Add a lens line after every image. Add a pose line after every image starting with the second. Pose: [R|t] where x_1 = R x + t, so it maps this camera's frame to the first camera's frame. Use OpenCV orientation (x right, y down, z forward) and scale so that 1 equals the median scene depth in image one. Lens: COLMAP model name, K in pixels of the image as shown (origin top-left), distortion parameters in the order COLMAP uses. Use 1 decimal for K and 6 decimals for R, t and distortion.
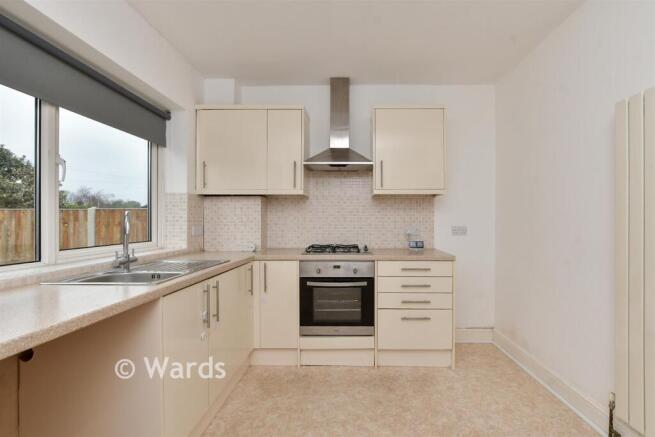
lens RADIAL K [[299.2, 0, 327.5], [0, 299.2, 218.5], [0, 0, 1]] dist [-0.001948, -0.000331]
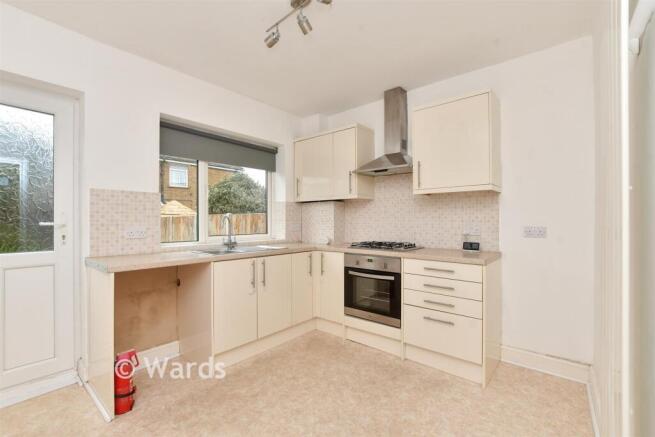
lens RADIAL K [[283.3, 0, 327.5], [0, 283.3, 218.5], [0, 0, 1]] dist [-0.000289, -0.000015]
pose [[0.773980, -0.006040, -0.633181, 0.585587], [0.005236, 0.999981, -0.003139, 0.003657], [0.633188, -0.000886, 0.773998, 0.058641]]
